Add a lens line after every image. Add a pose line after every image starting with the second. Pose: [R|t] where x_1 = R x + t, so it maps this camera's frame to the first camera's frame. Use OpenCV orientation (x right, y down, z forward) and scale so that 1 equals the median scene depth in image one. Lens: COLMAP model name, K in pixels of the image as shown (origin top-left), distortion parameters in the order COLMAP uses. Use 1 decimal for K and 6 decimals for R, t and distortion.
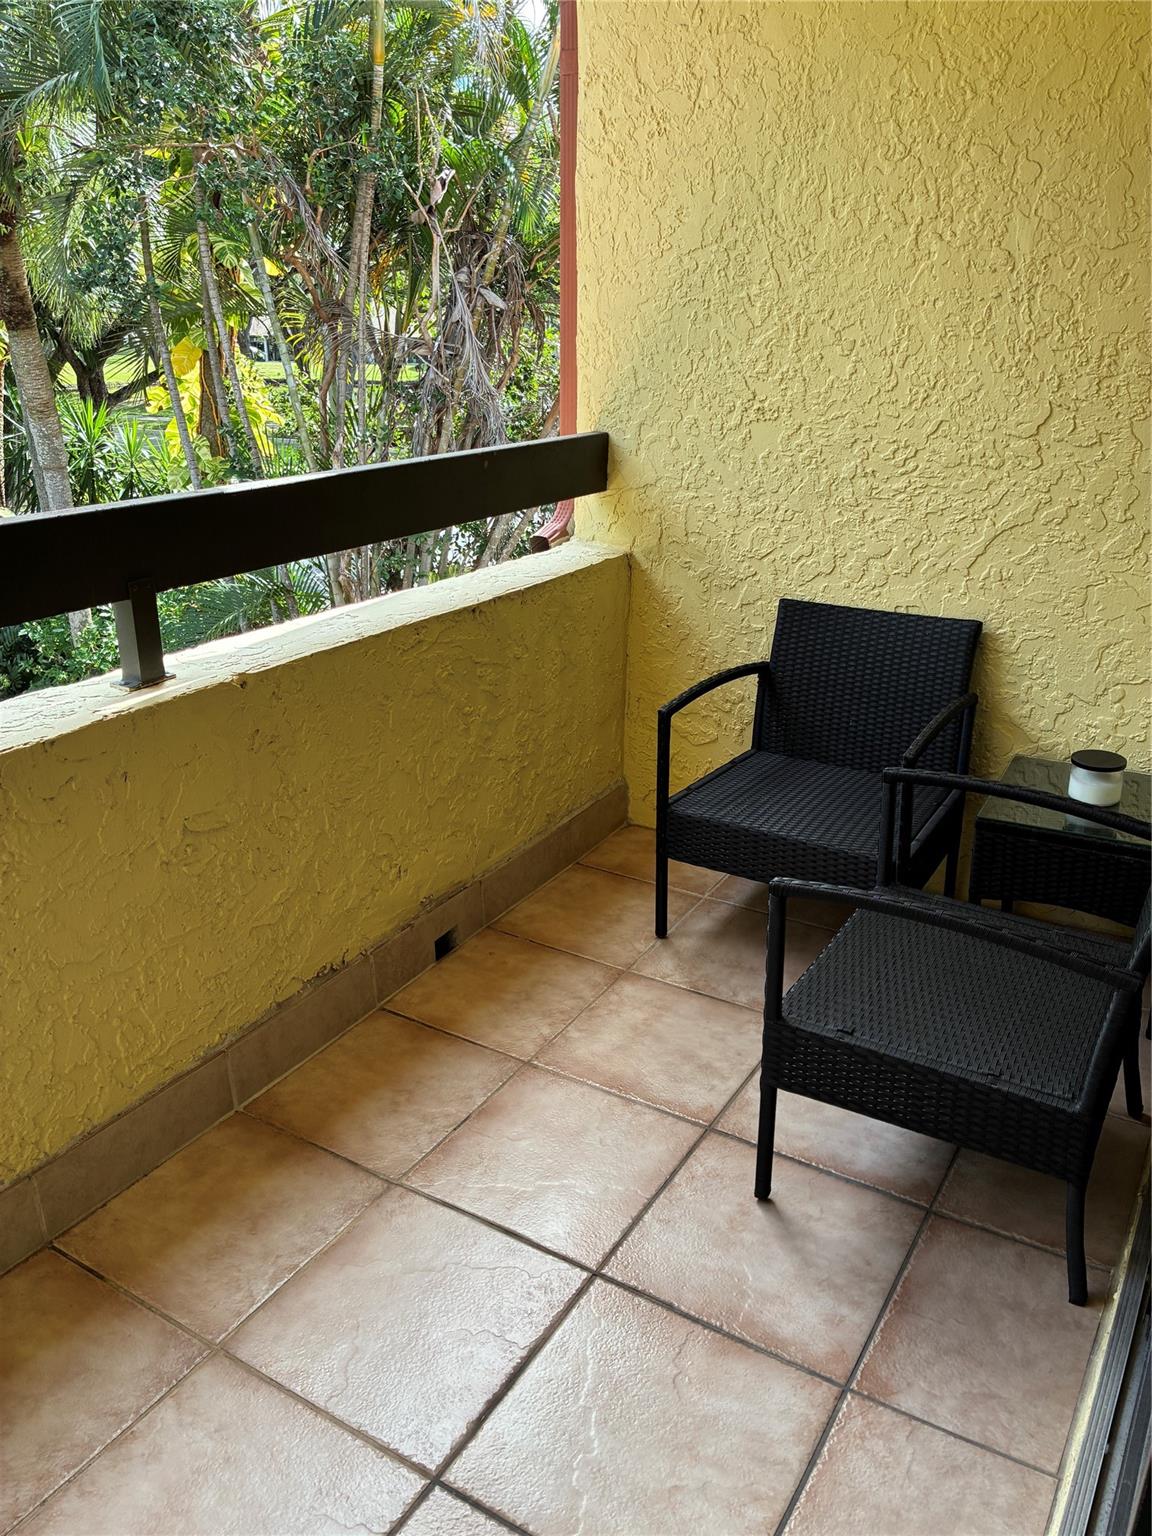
lens RADIAL K [[1179.7, 0, 579.1], [0, 1179.7, 759.5], [0, 0, 1]] dist [0.031191, -0.046157]
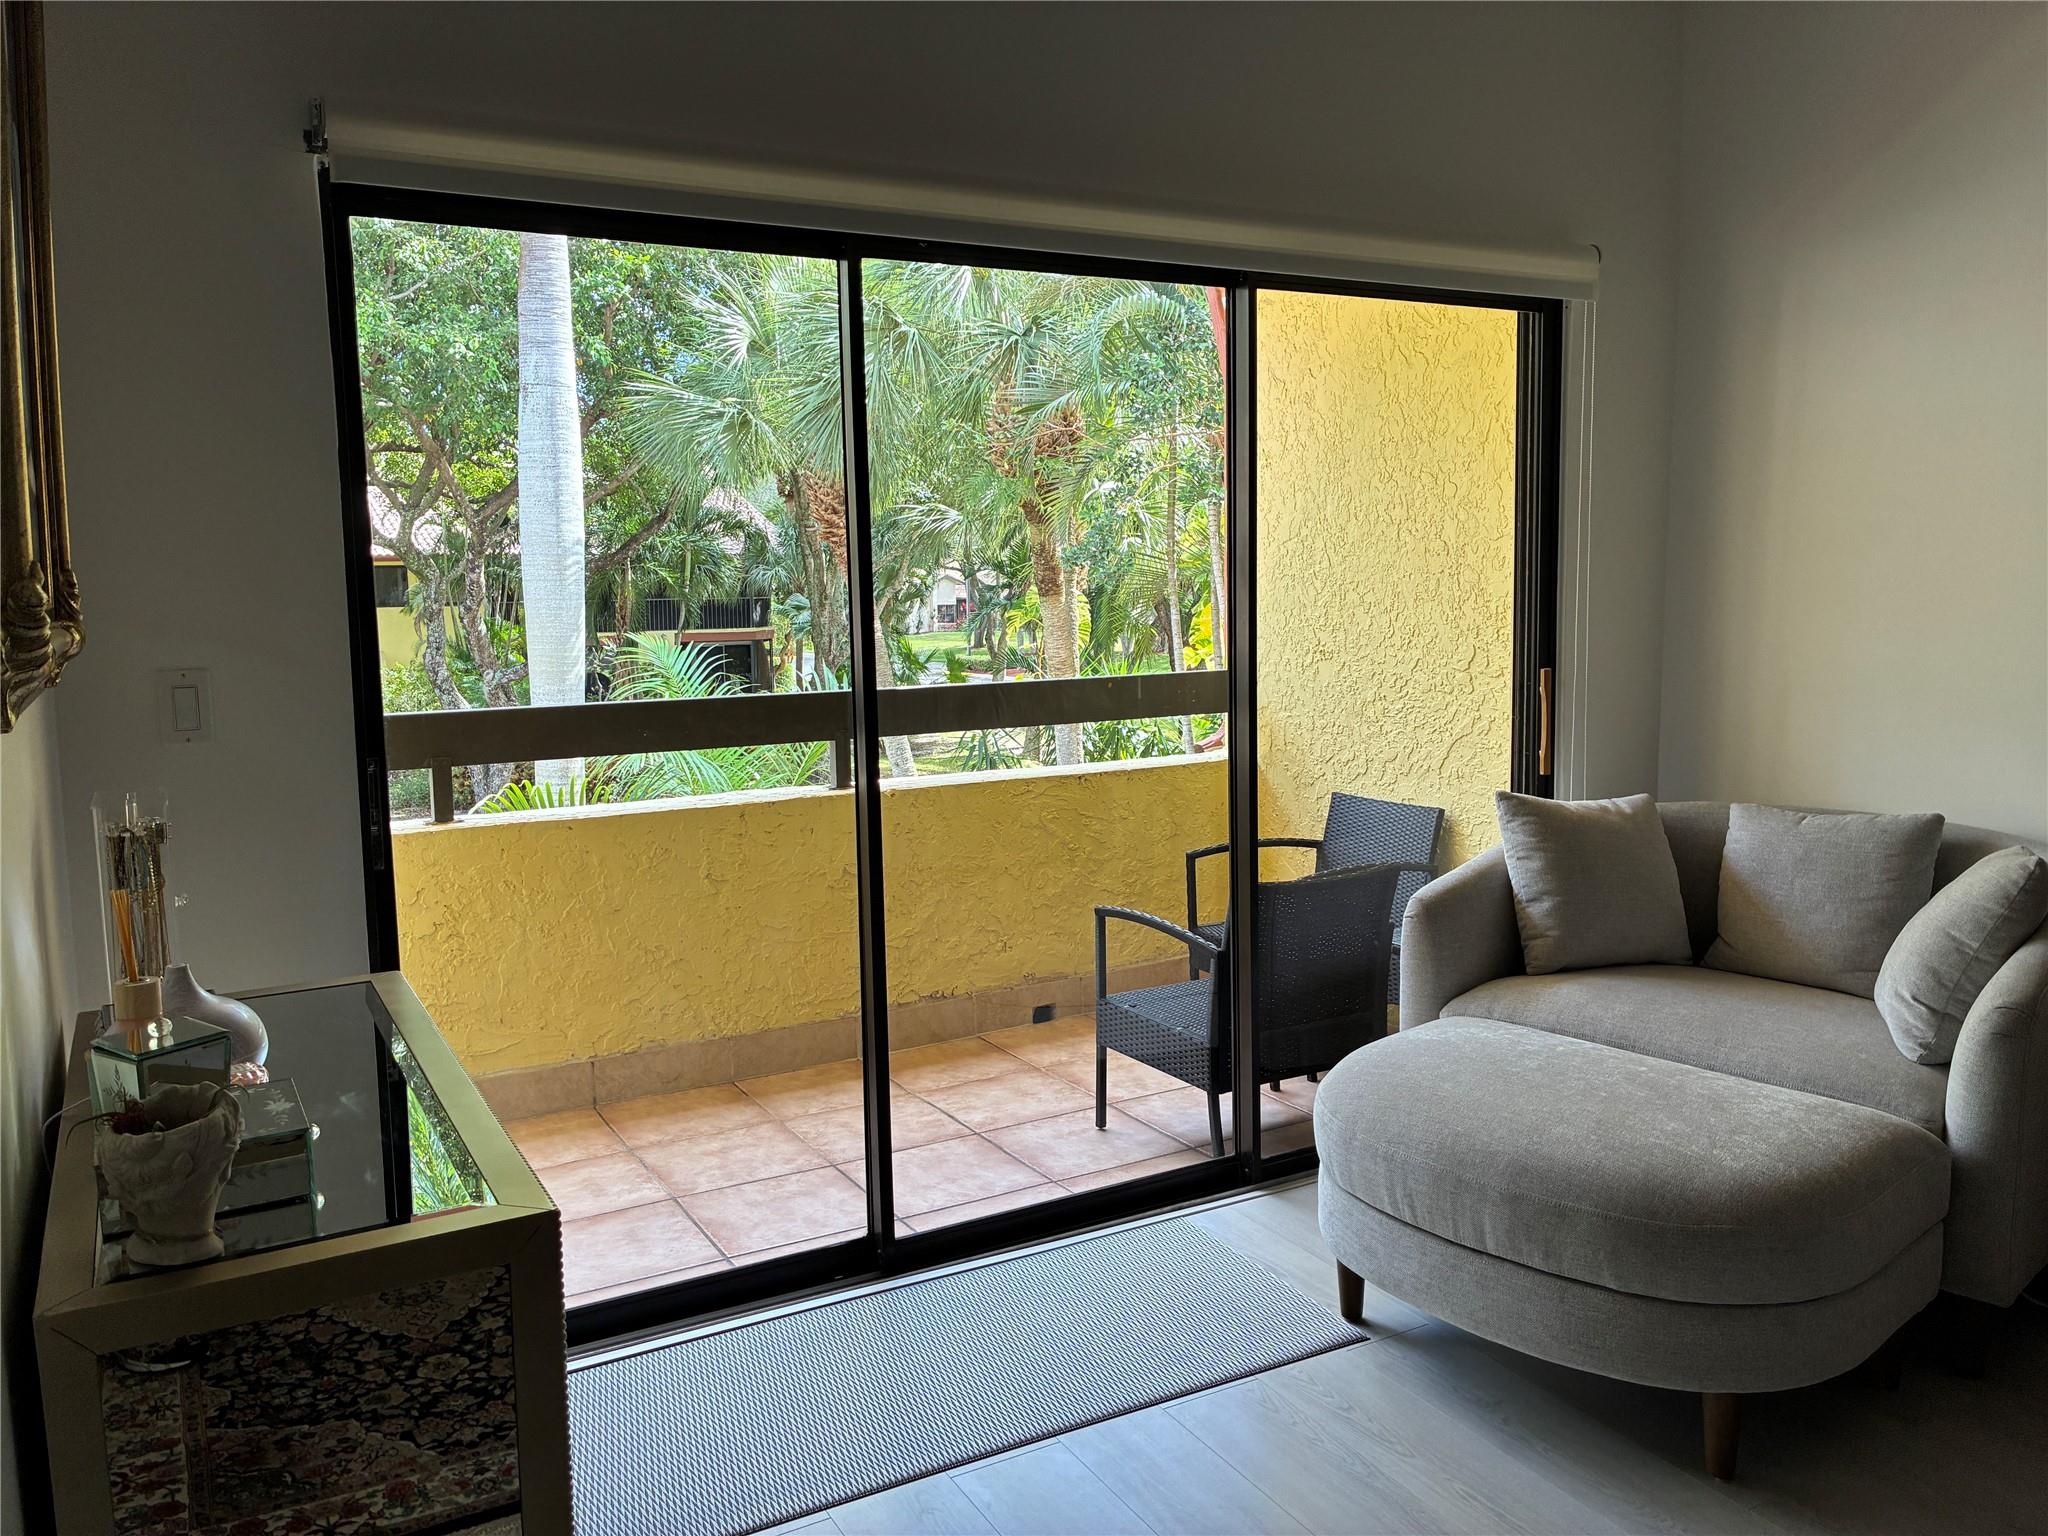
lens RADIAL K [[1572.9, 0, 1025.5], [0, 1572.9, 759.6], [0, 0, 1]] dist [0.031191, -0.046157]
pose [[0.870371, 0.040749, -0.490707, 0.794777], [-0.155665, 0.968230, -0.195702, 0.240403], [0.467142, 0.246719, 0.849063, -0.688012]]
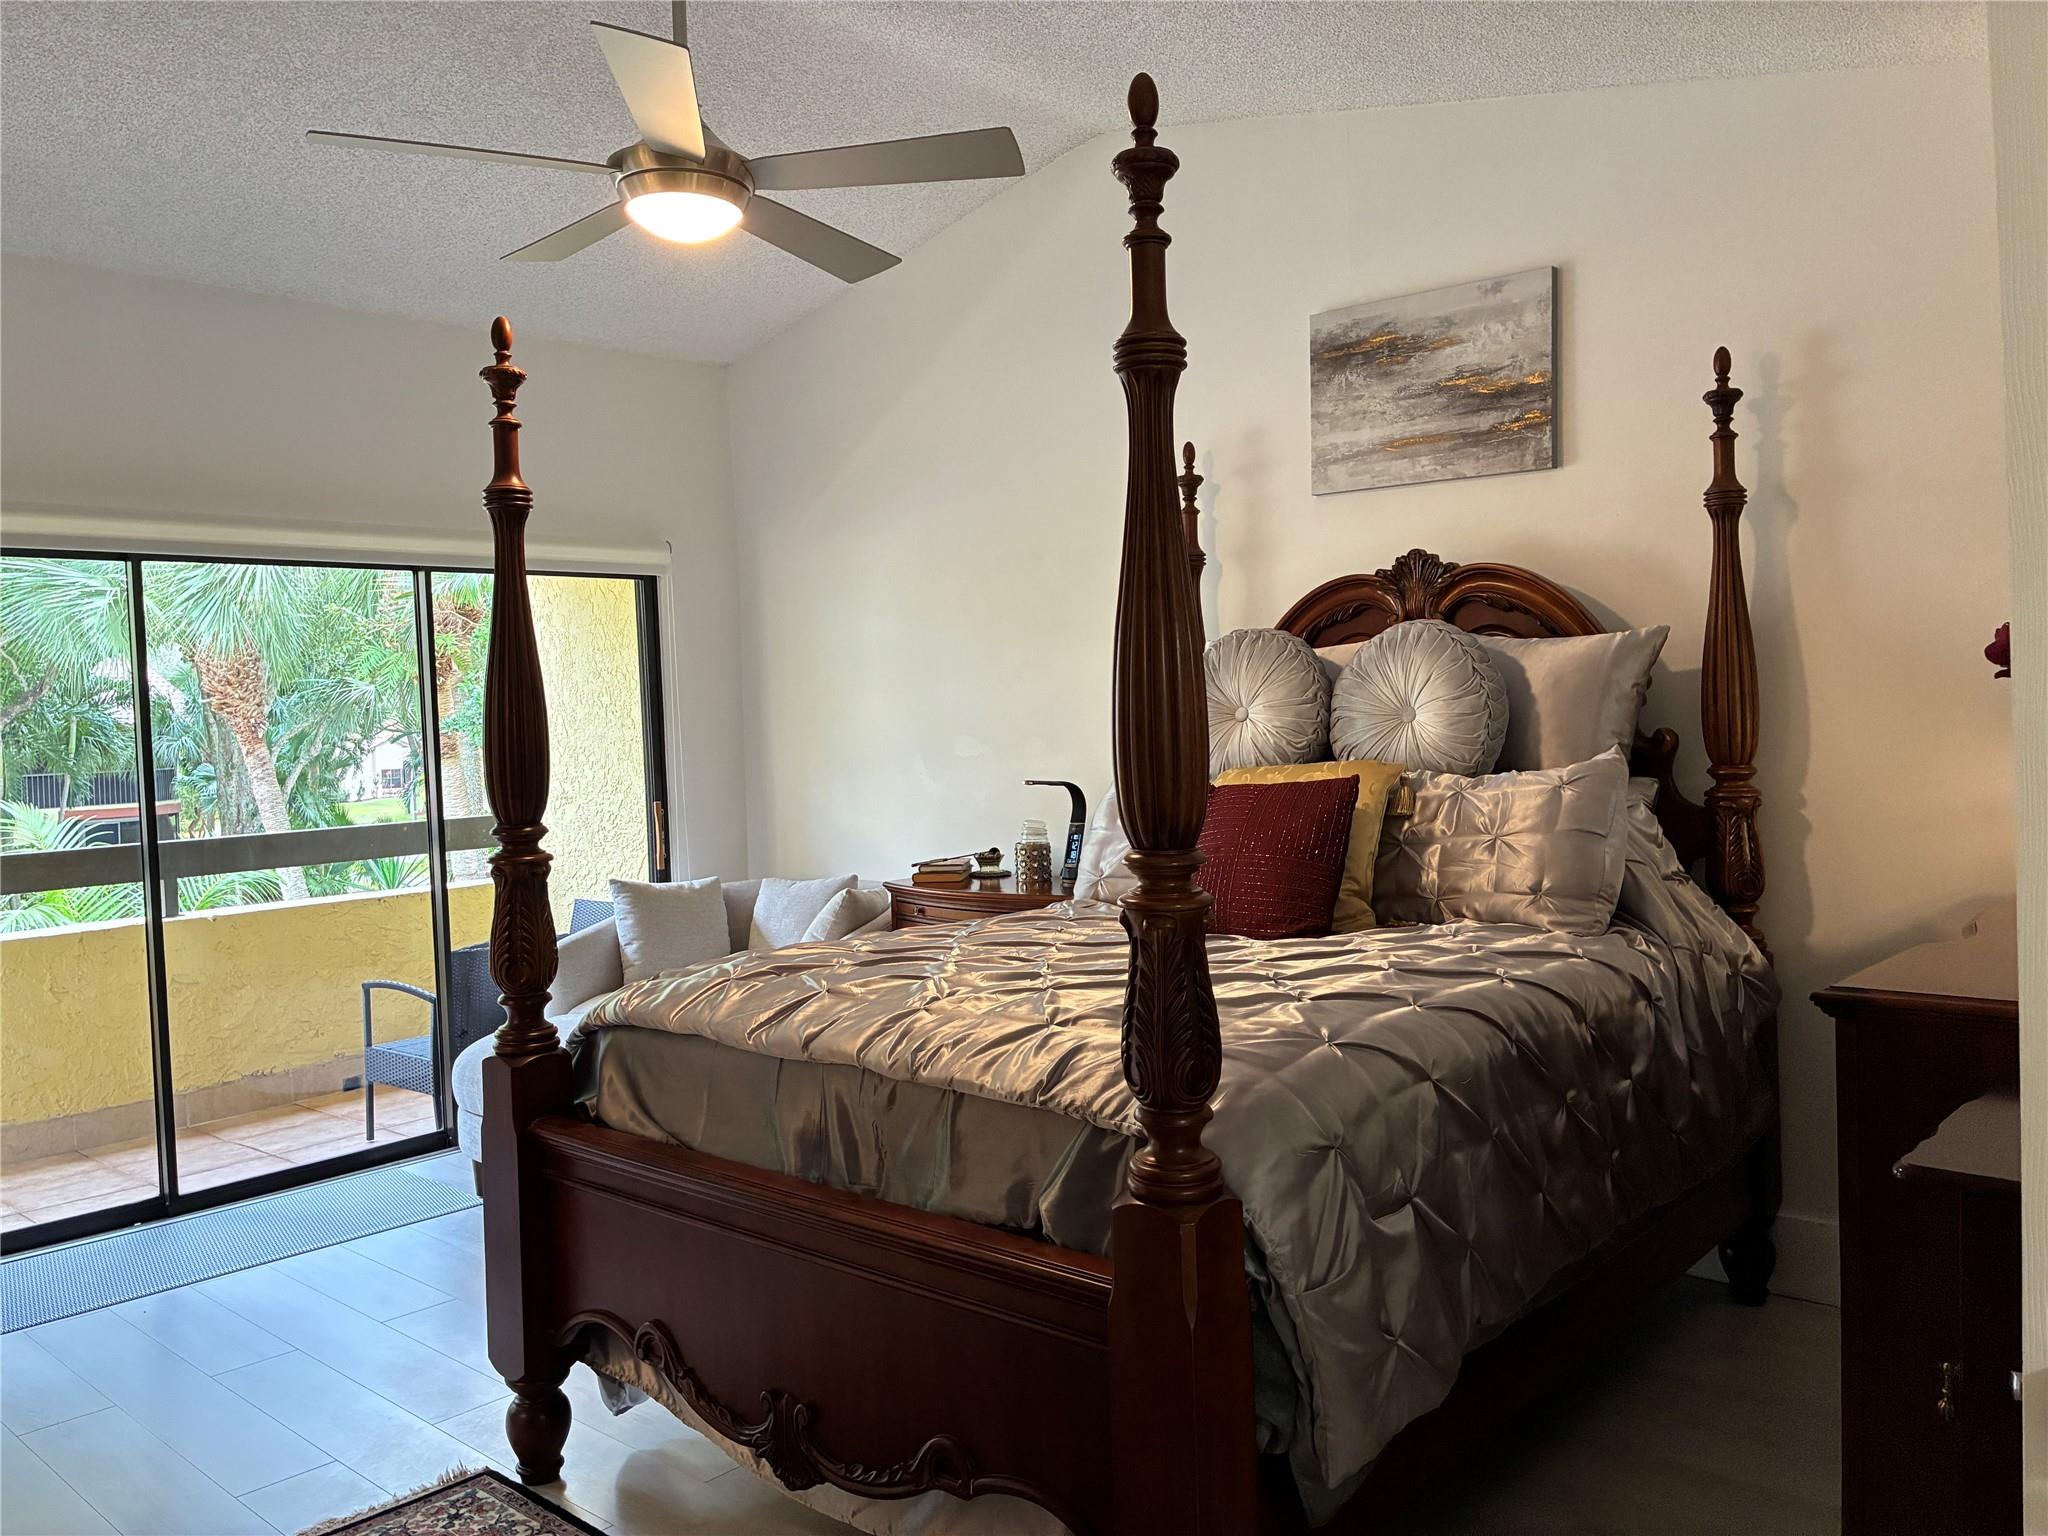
lens RADIAL K [[1572.9, 0, 1030.2], [0, 1572.9, 754.1], [0, 0, 1]] dist [0.031191, -0.046157]
pose [[0.982255, -0.037797, -0.183704, 1.421777], [-0.023710, 0.946600, -0.321538, 0.447555], [0.186047, 0.320188, 0.928906, -1.269821]]
